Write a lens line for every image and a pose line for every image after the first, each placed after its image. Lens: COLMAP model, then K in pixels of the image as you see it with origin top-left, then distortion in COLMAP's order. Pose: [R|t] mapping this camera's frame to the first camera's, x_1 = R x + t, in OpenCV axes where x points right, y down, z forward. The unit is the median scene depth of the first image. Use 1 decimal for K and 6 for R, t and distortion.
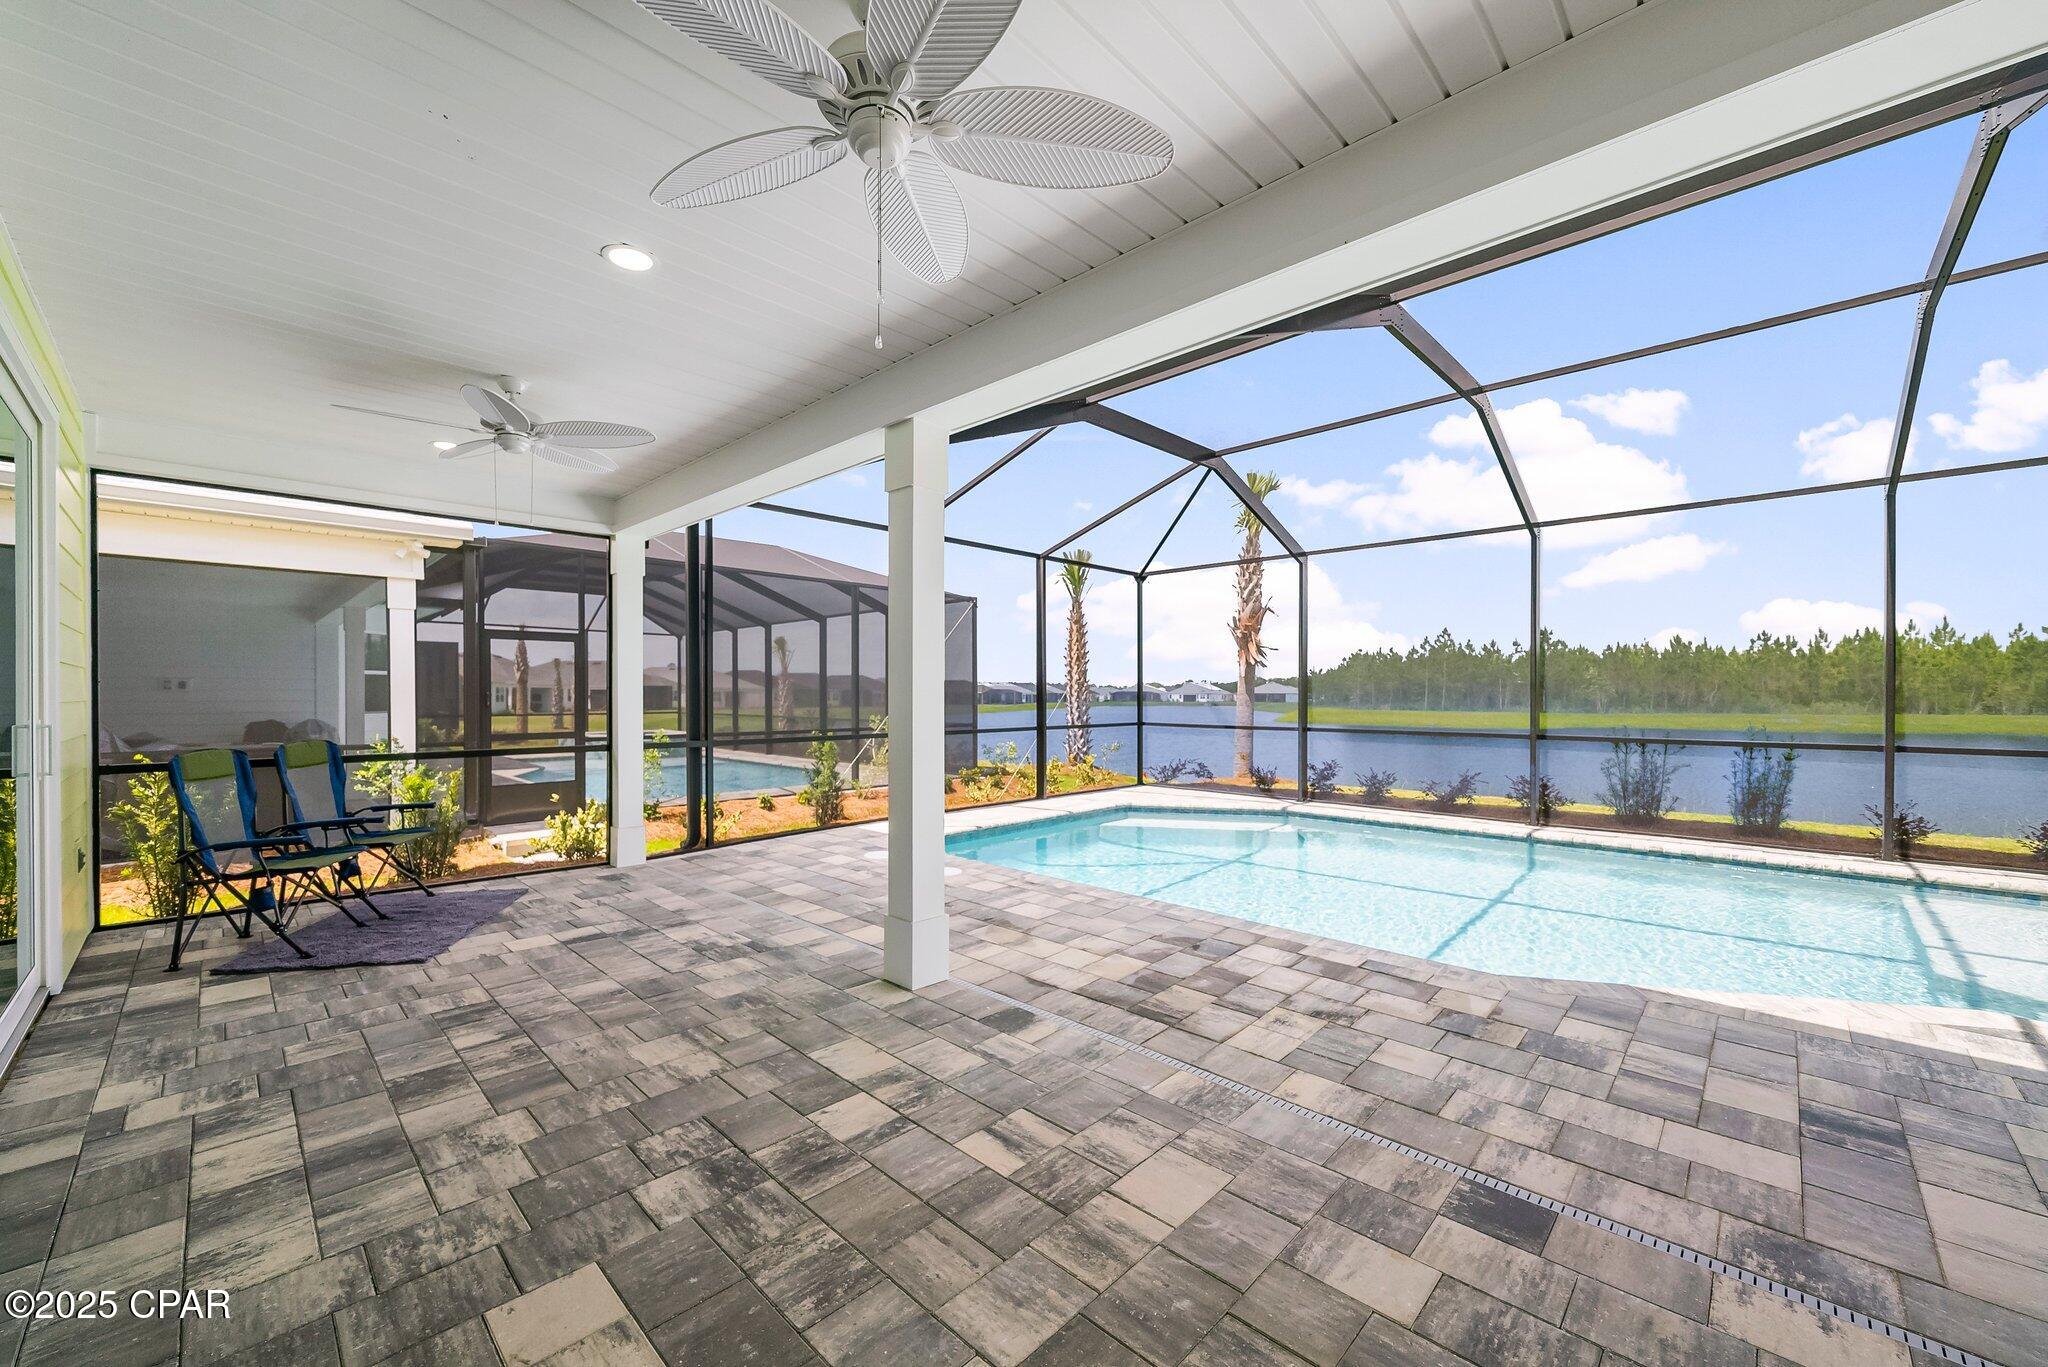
lens RADIAL K [[784.8, 0, 1018.1], [0, 784.8, 681.0], [0, 0, 1]] dist [0.000593, -0.000078]
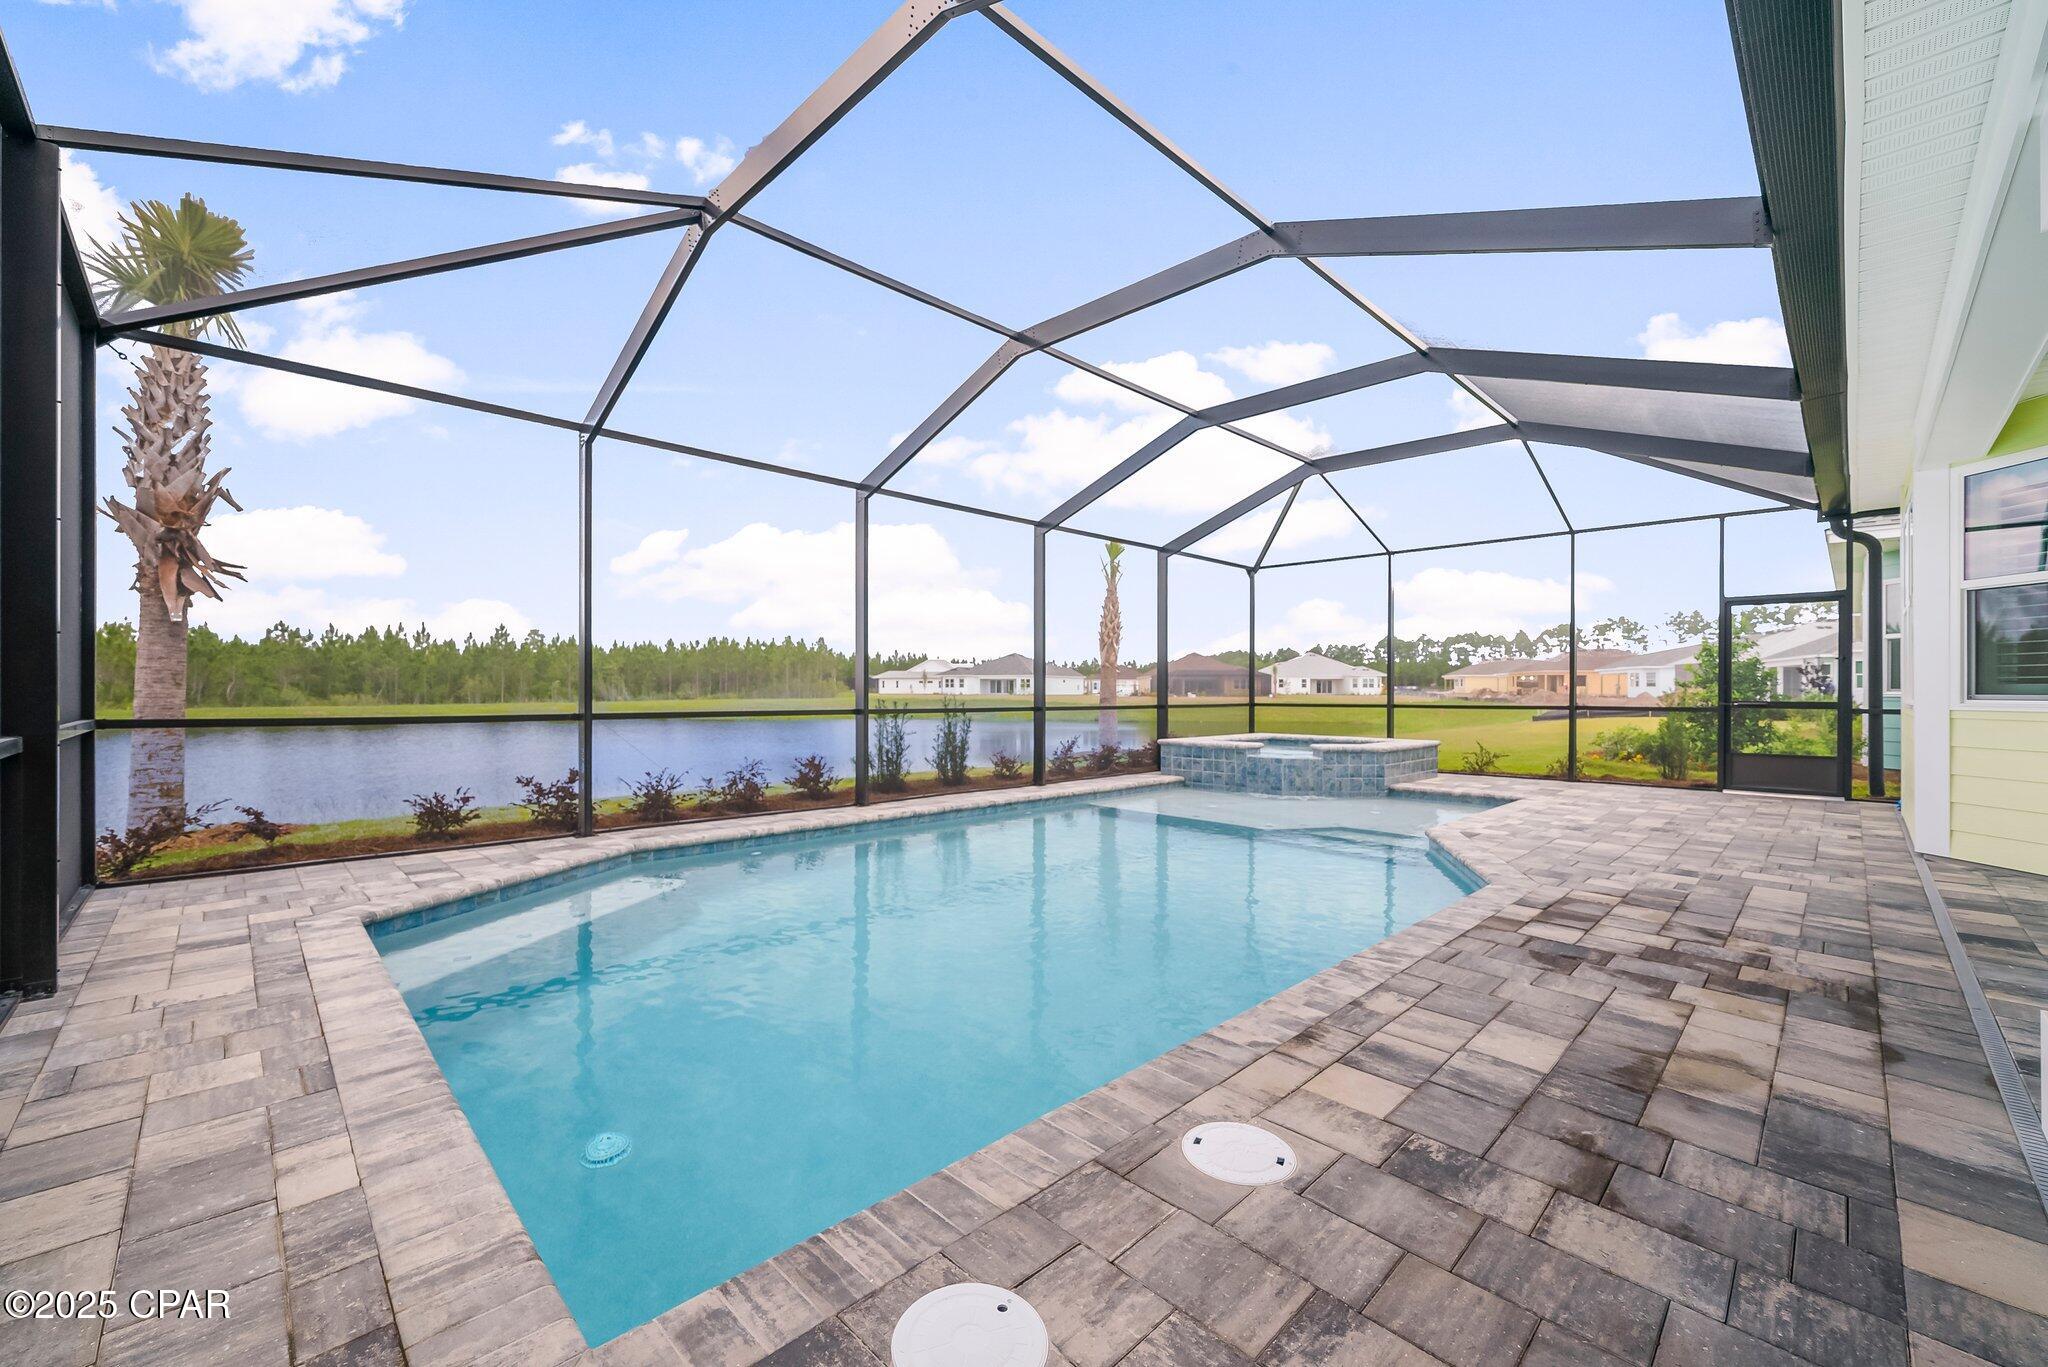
lens RADIAL K [[814.3, 0, 1023.6], [0, 814.3, 690.0], [0, 0, 1]] dist [0.000456, -0.000168]
pose [[0.024594, -0.001044, 0.999697, -0.604157], [-0.017313, 0.999849, 0.001470, 0.080018], [-0.999548, -0.017344, 0.024572, 1.534649]]
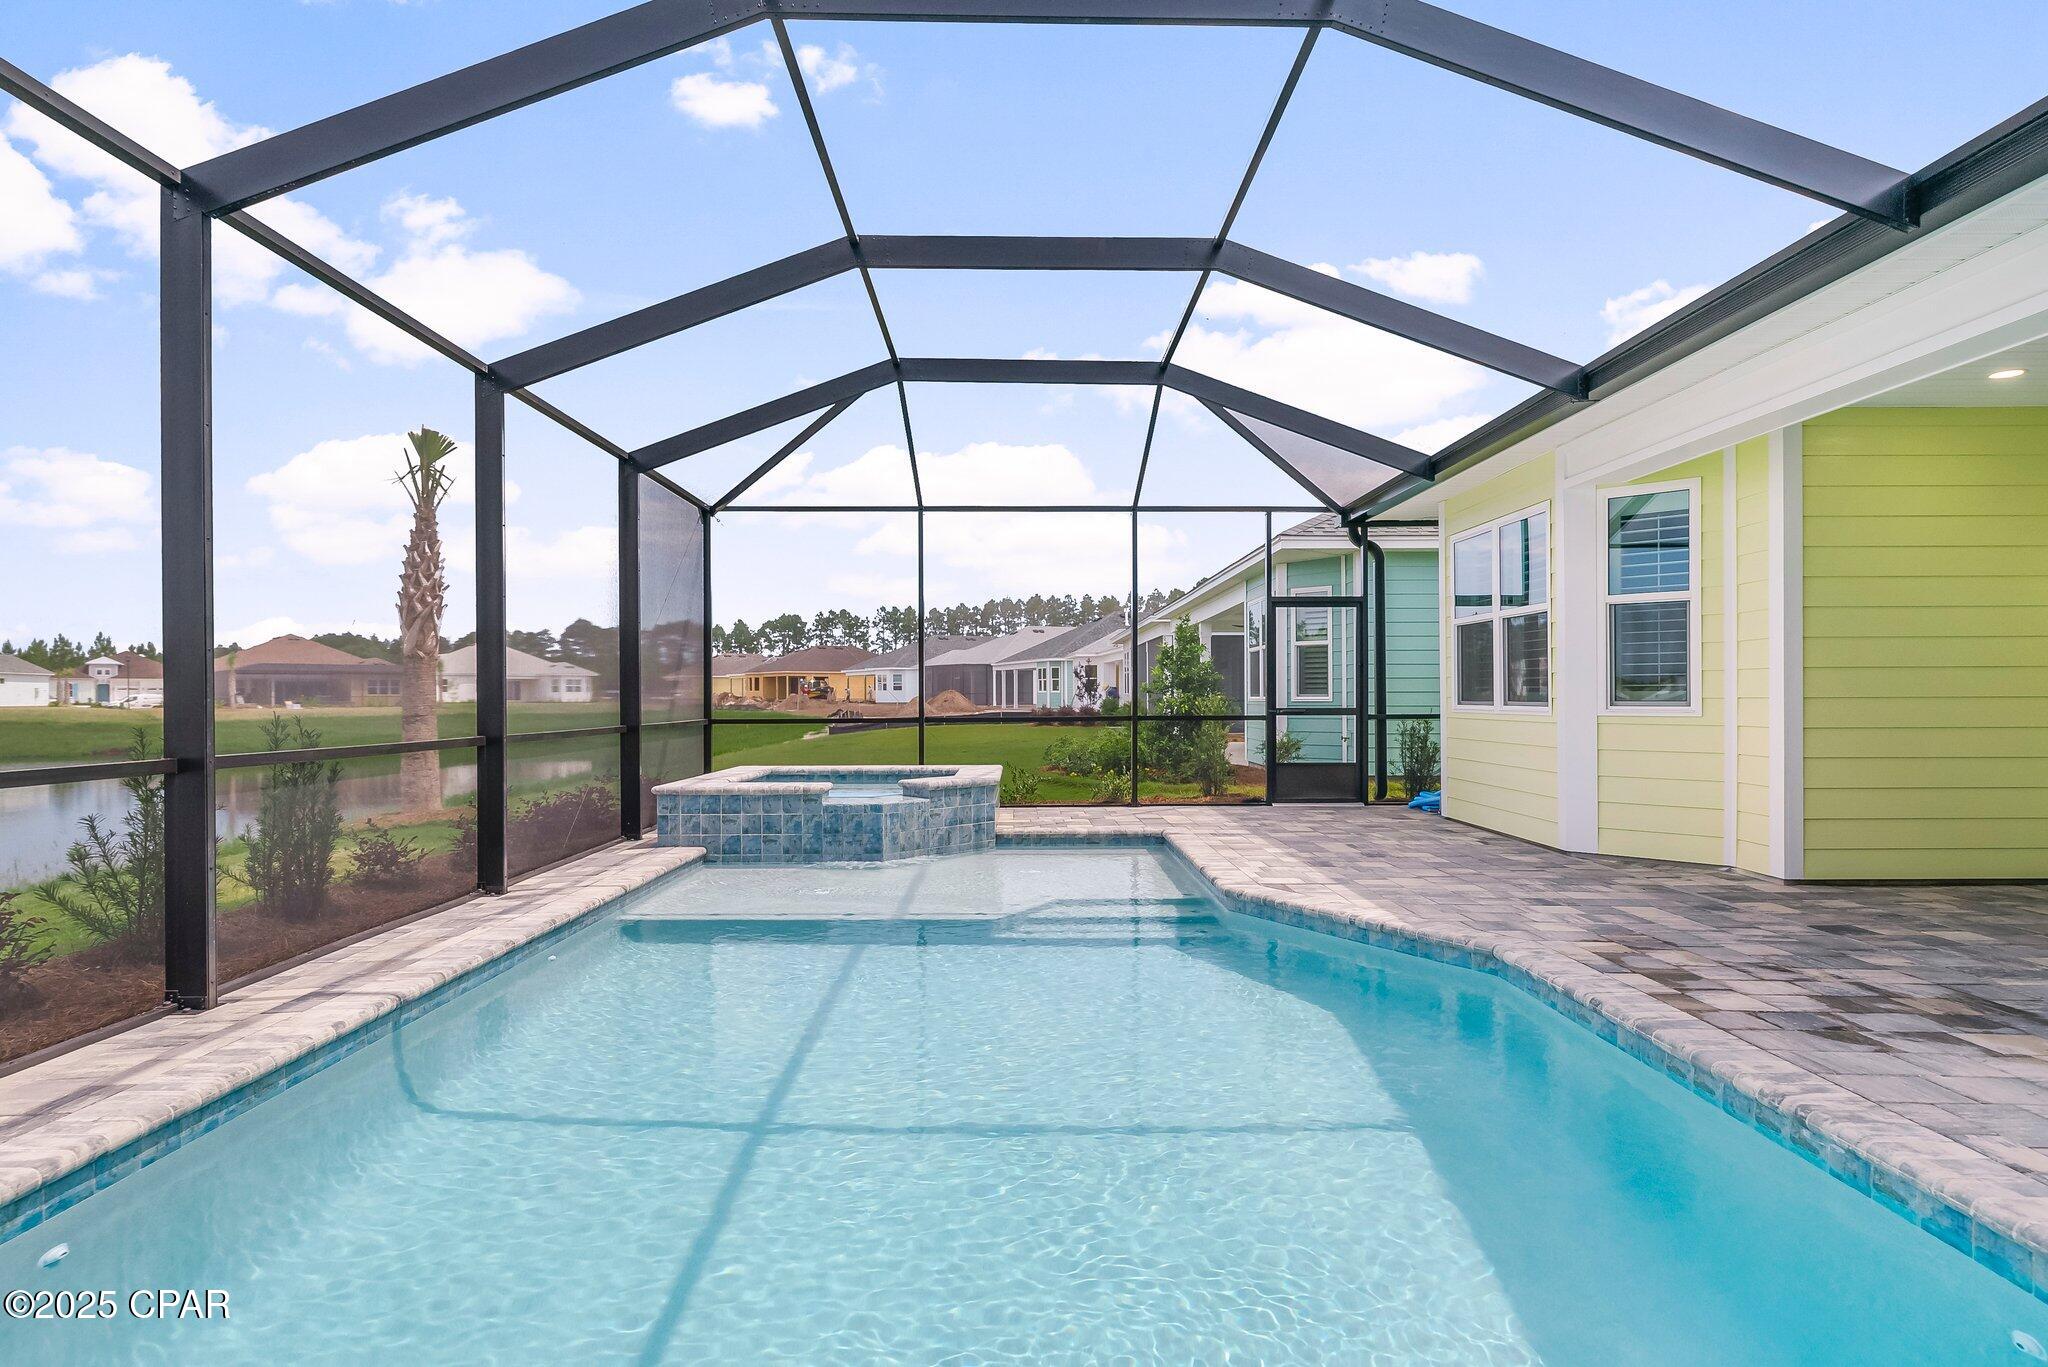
lens RADIAL K [[1135.3, 0, 1021.6], [0, 1135.3, 688.5], [0, 0, 1]] dist [-0.001011, 0.001389]
pose [[-0.702070, 0.004240, 0.712096, 0.028545], [-0.009598, 0.999835, -0.015416, 0.080392], [-0.712044, -0.017658, -0.701913, 2.139726]]
